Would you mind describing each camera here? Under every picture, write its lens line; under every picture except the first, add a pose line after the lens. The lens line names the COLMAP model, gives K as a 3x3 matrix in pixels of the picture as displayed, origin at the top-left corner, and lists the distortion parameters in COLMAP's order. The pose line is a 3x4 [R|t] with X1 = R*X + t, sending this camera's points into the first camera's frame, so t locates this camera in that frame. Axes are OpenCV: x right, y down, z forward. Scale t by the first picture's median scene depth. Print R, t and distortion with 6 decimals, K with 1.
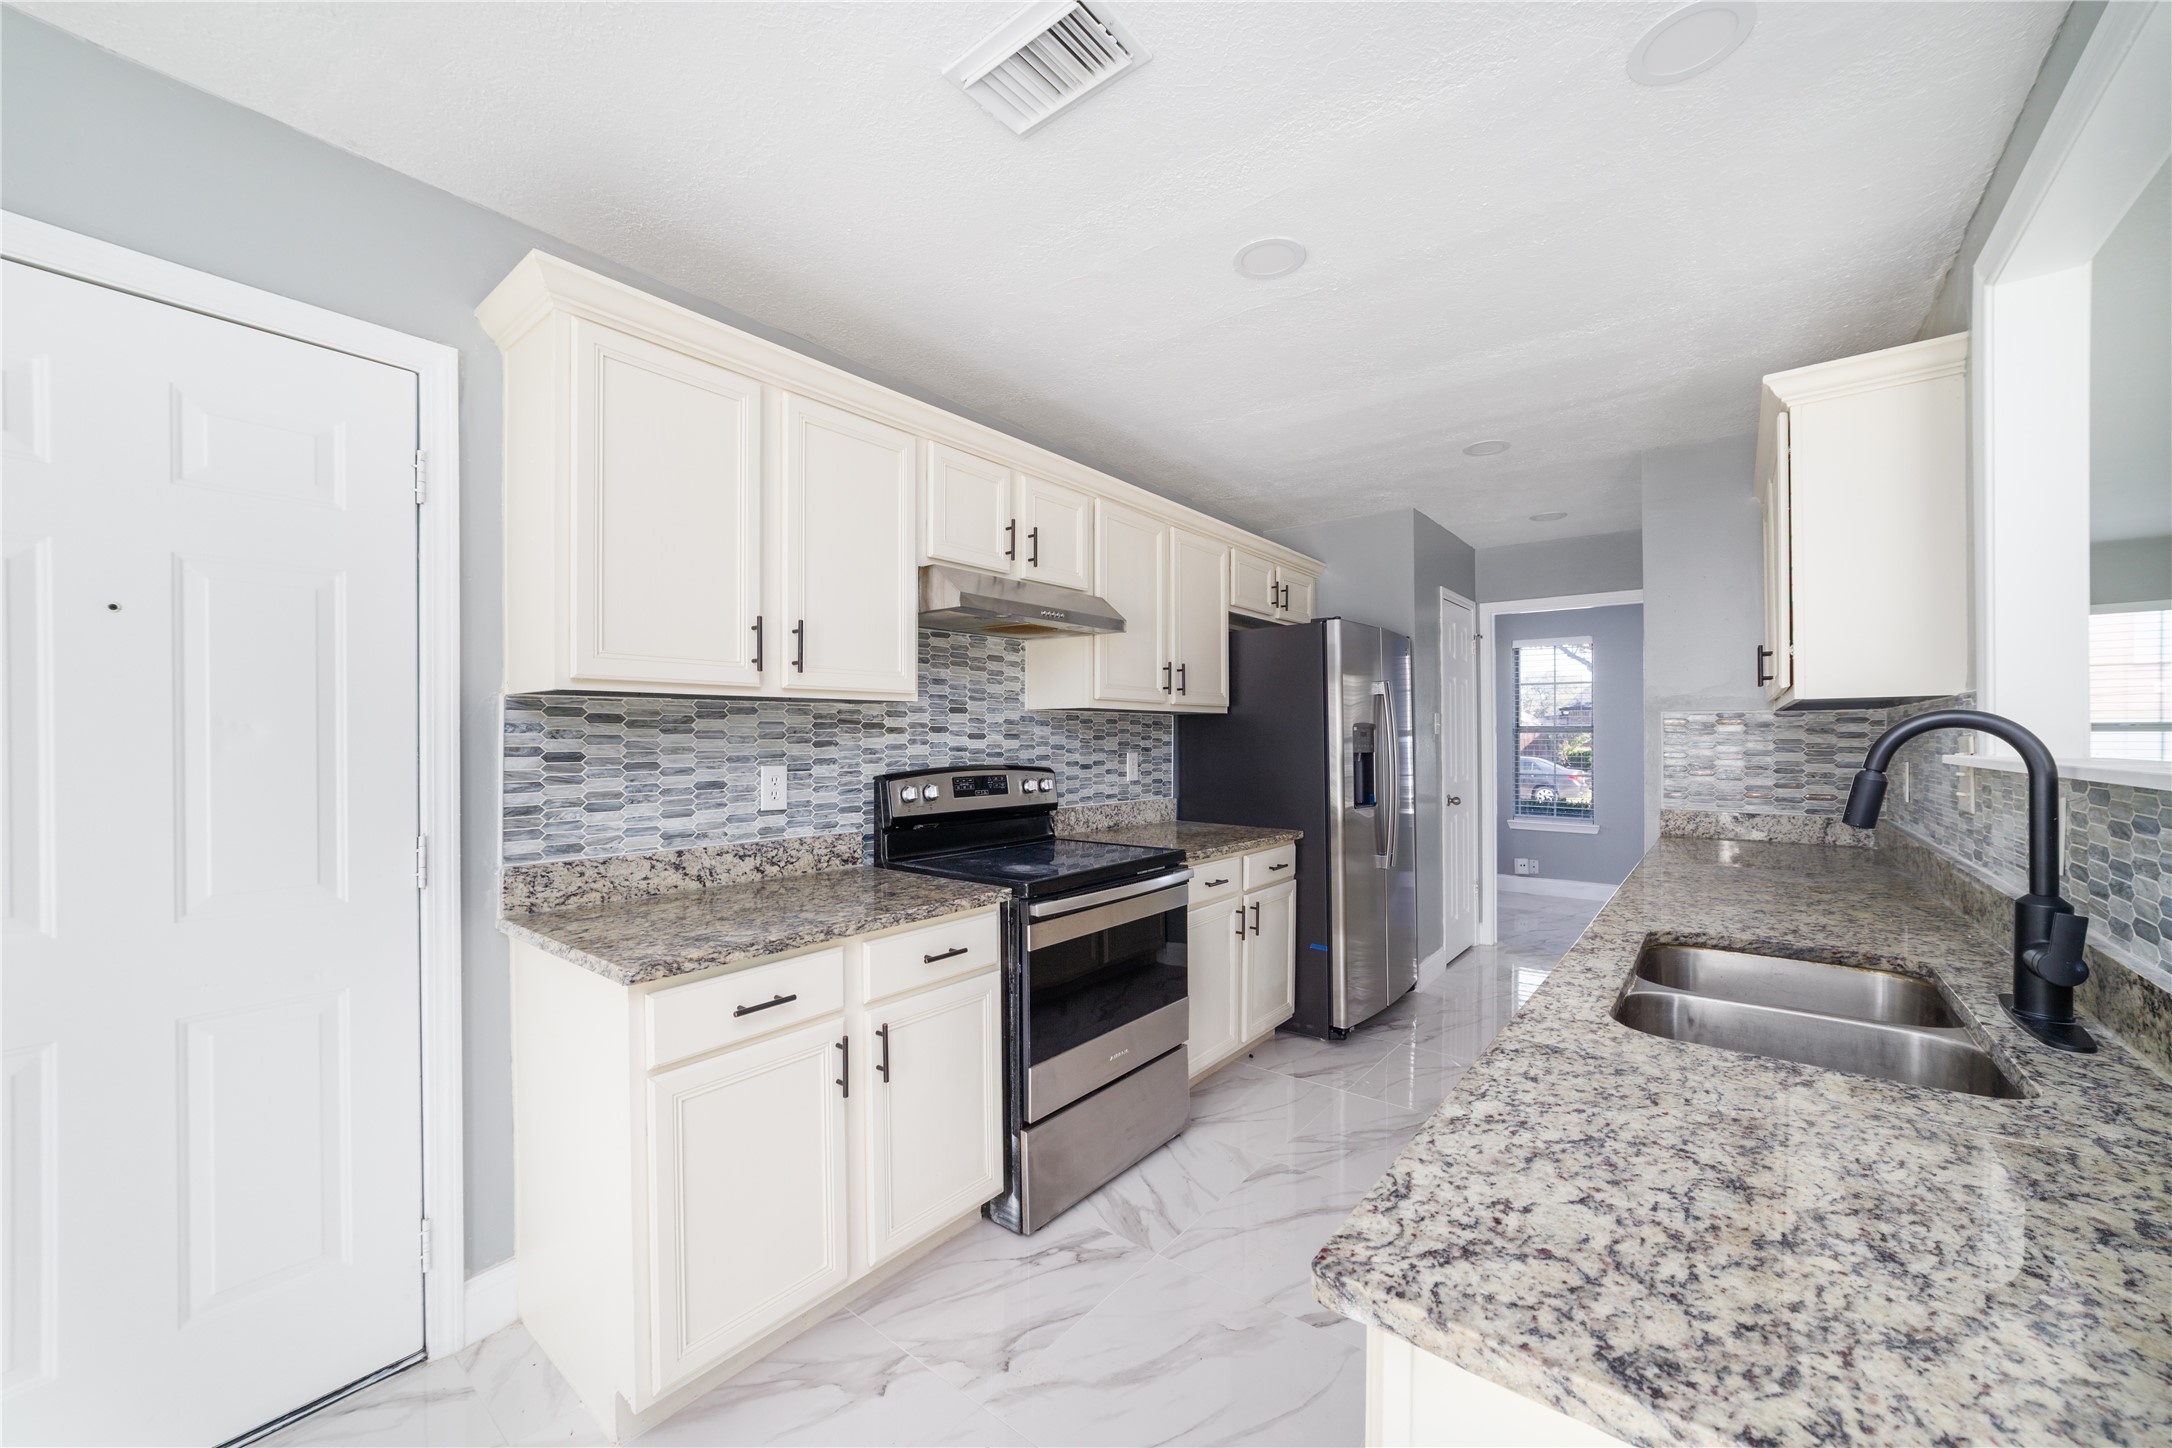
lens RADIAL K [[816.1, 0, 1086.6], [0, 816.1, 731.0], [0, 0, 1]] dist [-0.010807, -0.000057]
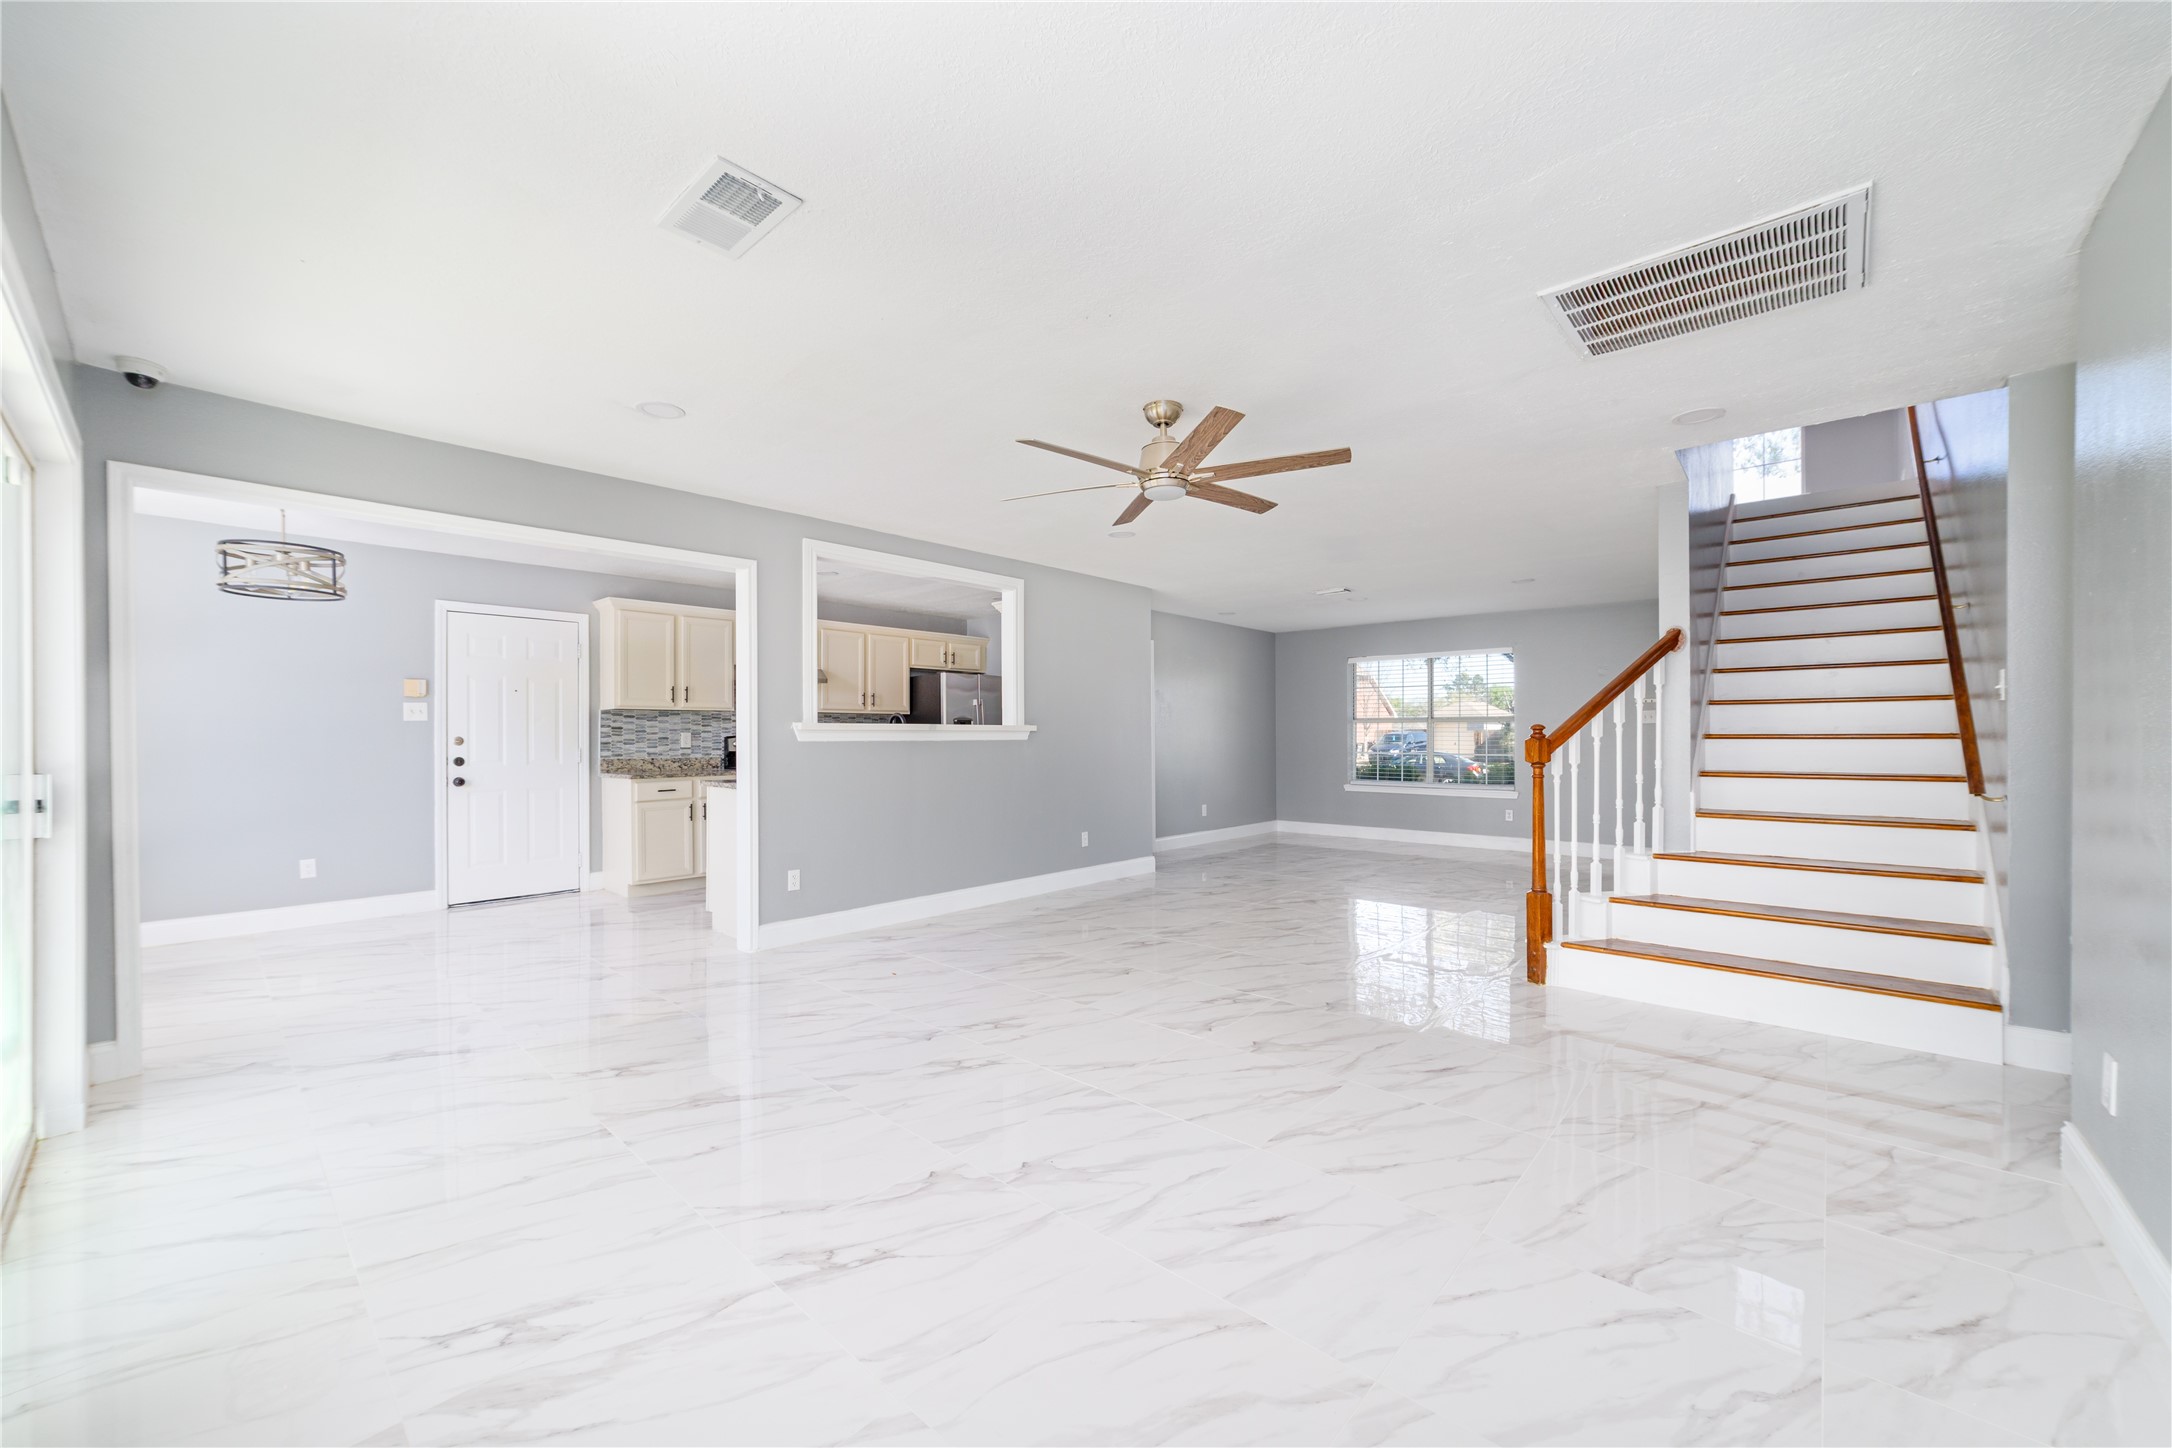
lens RADIAL K [[816.1, 0, 1087.3], [0, 816.1, 729.5], [0, 0, 1]] dist [-0.010807, -0.000057]
pose [[0.997493, -0.008674, -0.070225, 1.527137], [0.008066, 0.999928, -0.008930, 0.082100], [0.070298, 0.008341, 0.997491, -2.212751]]
